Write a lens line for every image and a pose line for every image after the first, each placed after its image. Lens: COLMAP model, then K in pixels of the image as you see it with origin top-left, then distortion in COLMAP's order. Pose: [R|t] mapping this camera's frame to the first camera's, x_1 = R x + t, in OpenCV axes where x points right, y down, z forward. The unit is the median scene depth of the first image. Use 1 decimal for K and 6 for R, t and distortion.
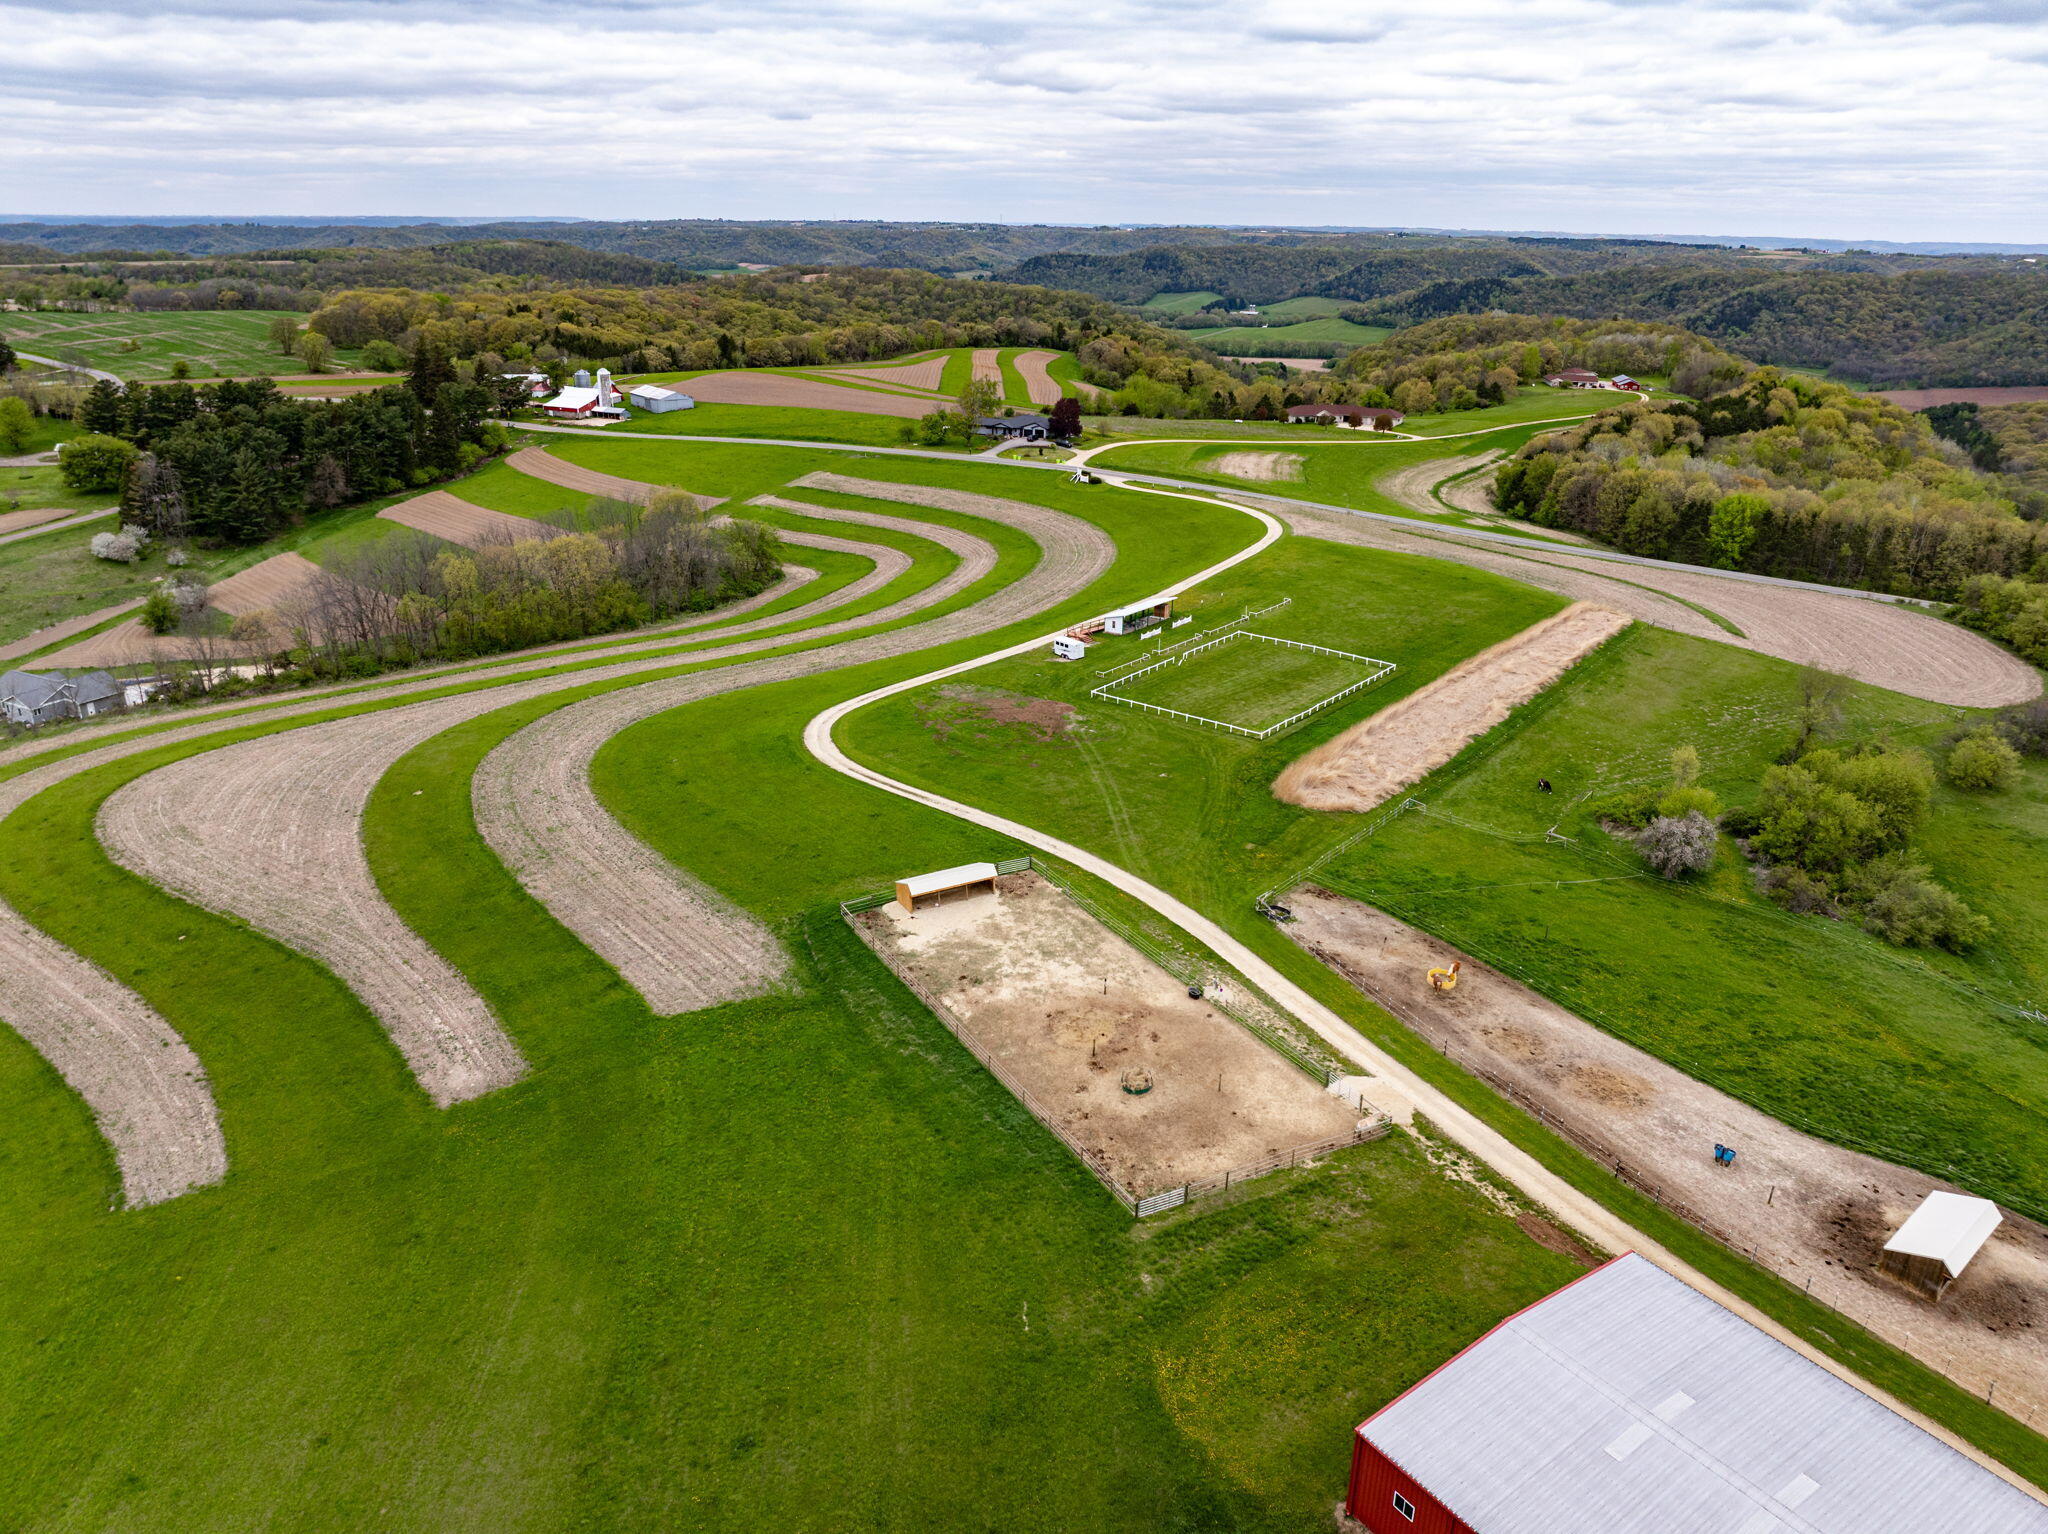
lens RADIAL K [[1449.3, 0, 1034.9], [0, 1449.3, 716.9], [0, 0, 1]] dist [-0.043585, 0.012874]
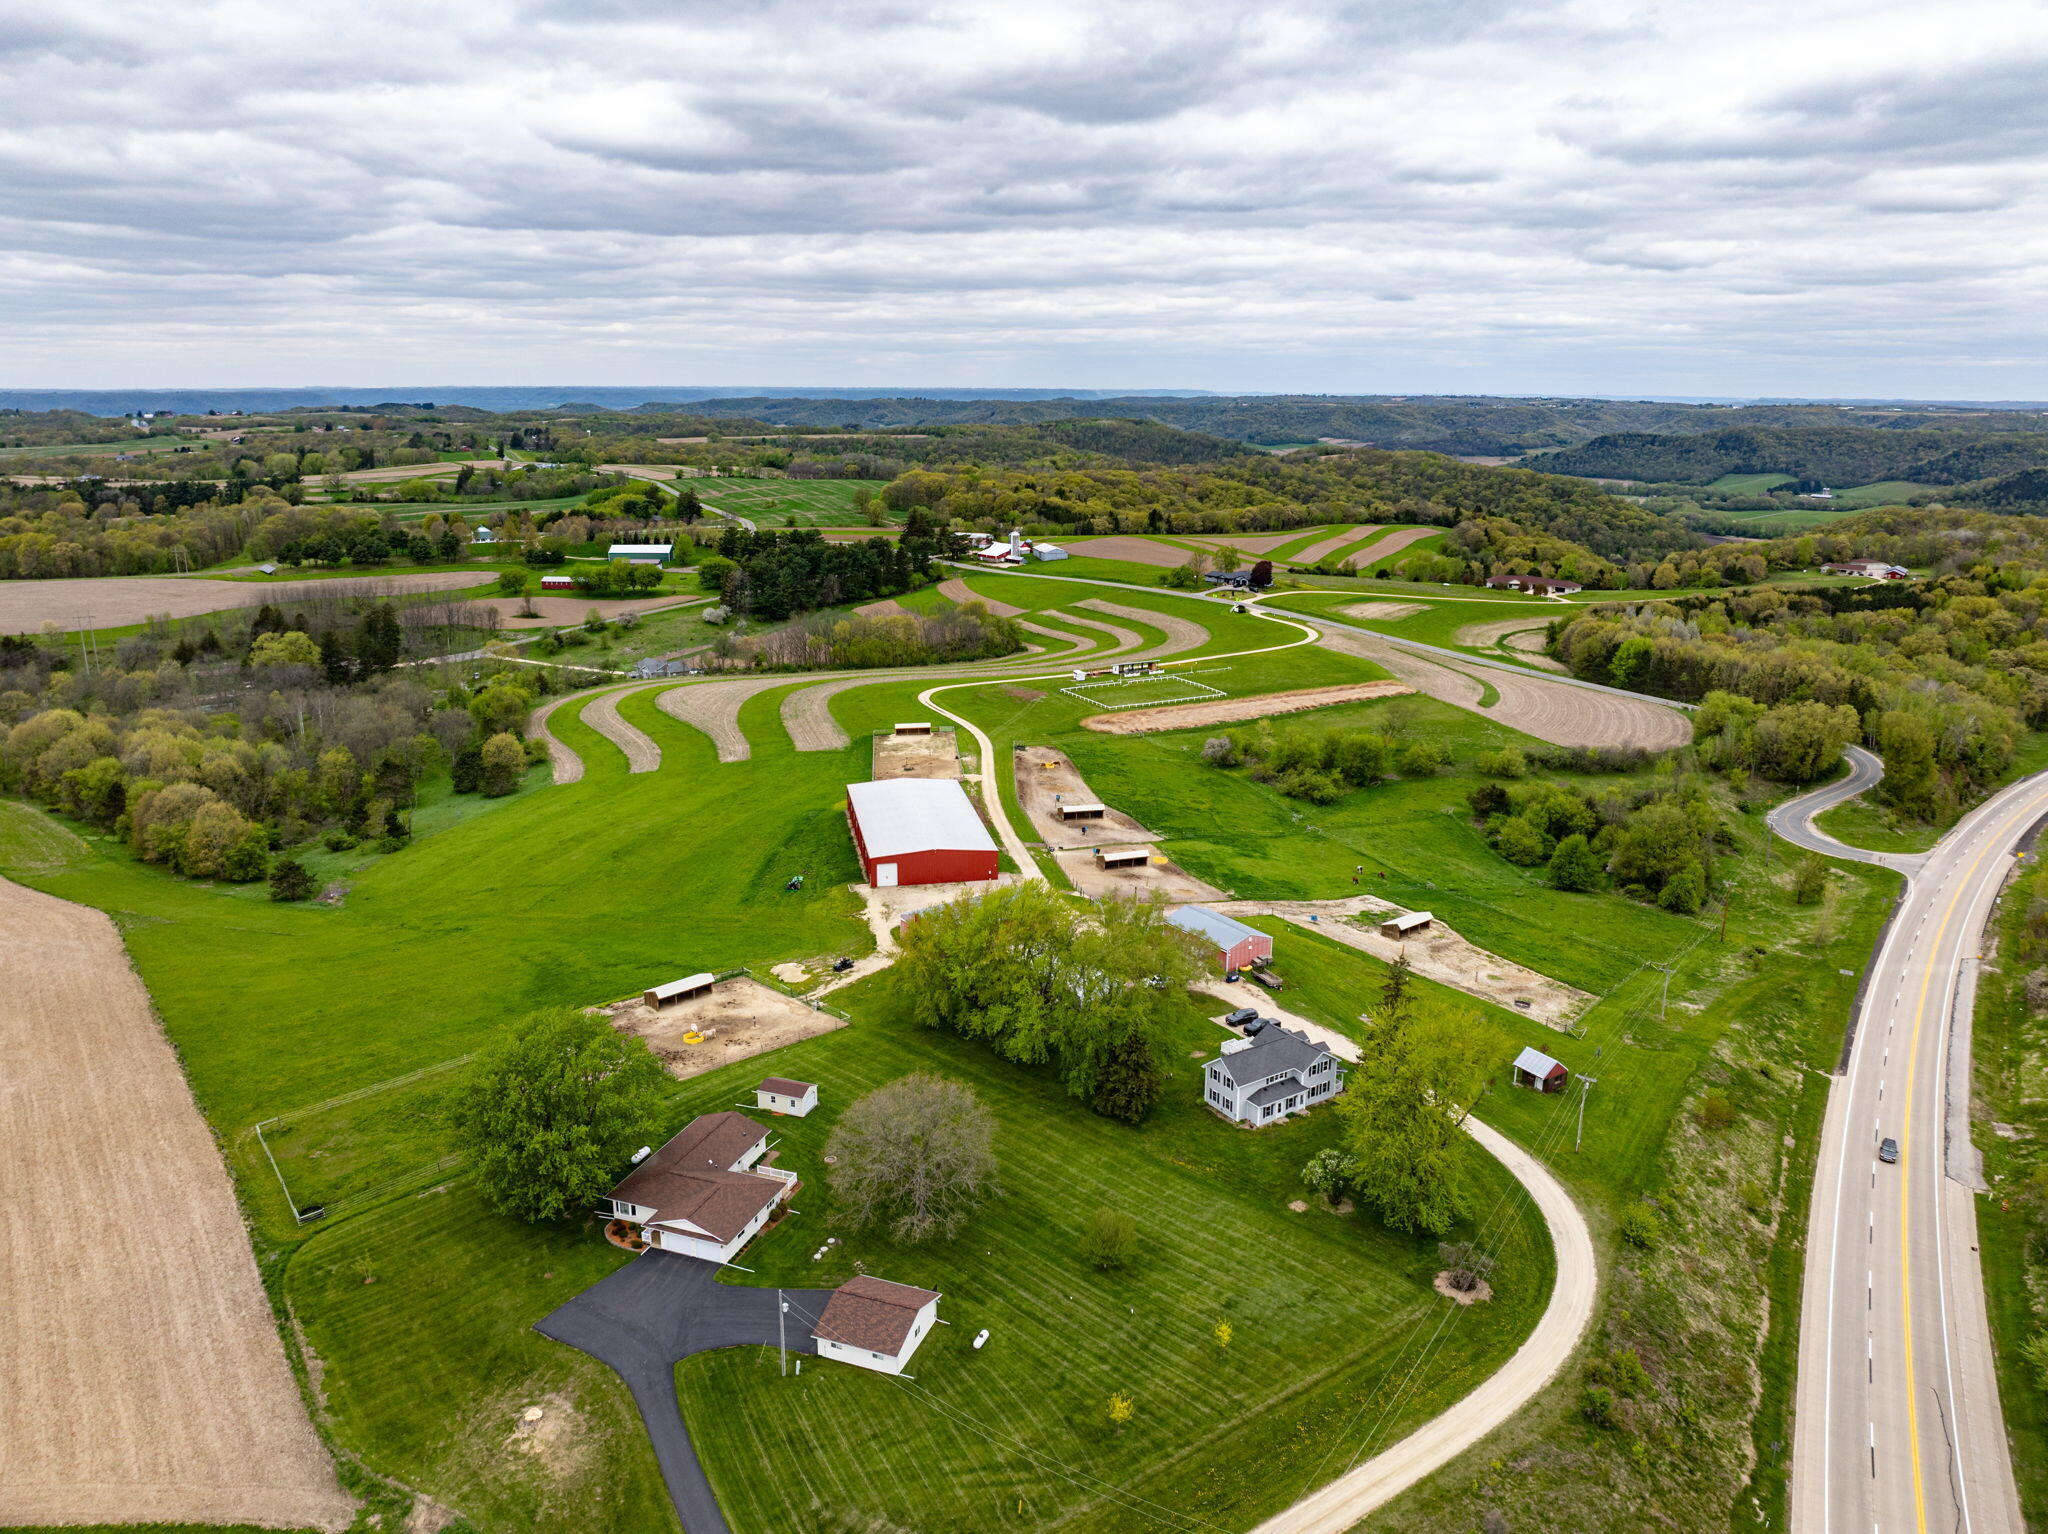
lens RADIAL K [[1449.3, 0, 1024.0], [0, 1449.3, 716.0], [0, 0, 1]] dist [-0.043585, 0.012874]
pose [[0.915297, 0.080881, -0.394575, 0.434663], [-0.124242, 0.988555, -0.085570, 0.109824], [0.383138, 0.127344, 0.914871, -0.500934]]
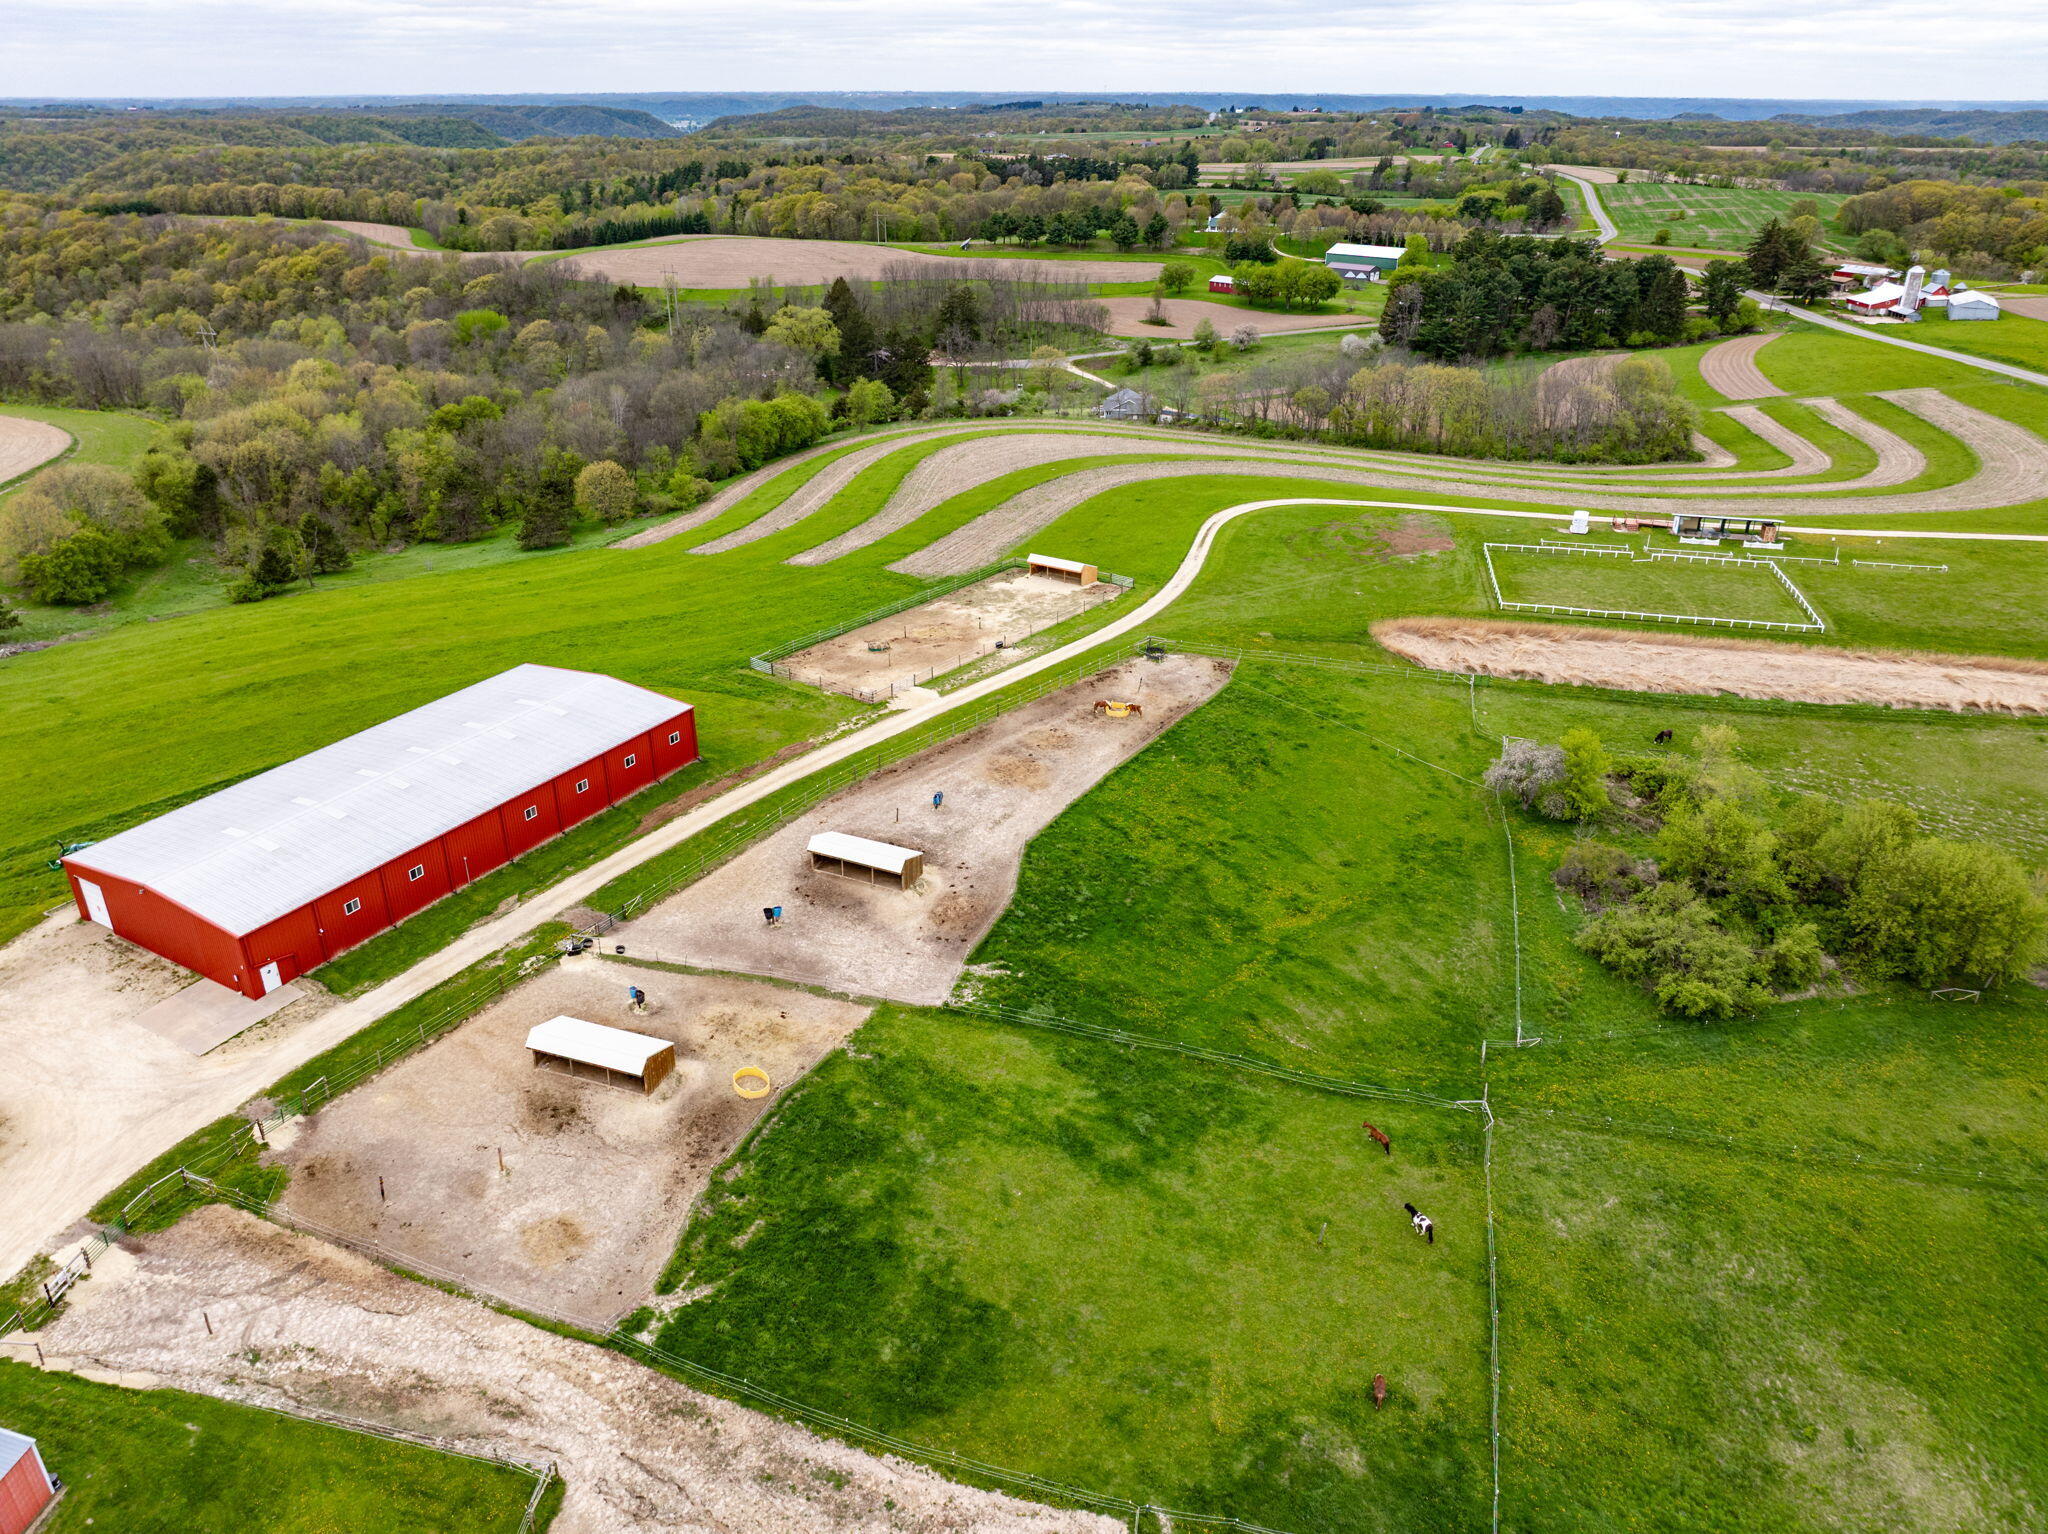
lens RADIAL K [[1449.3, 0, 1024.9], [0, 1449.3, 747.9], [0, 0, 1]] dist [-0.043585, 0.012874]
pose [[0.424958, 0.365483, -0.828150, 0.432841], [-0.291178, 0.921436, 0.257237, -0.028200], [0.857103, 0.131825, 0.497992, 0.107715]]
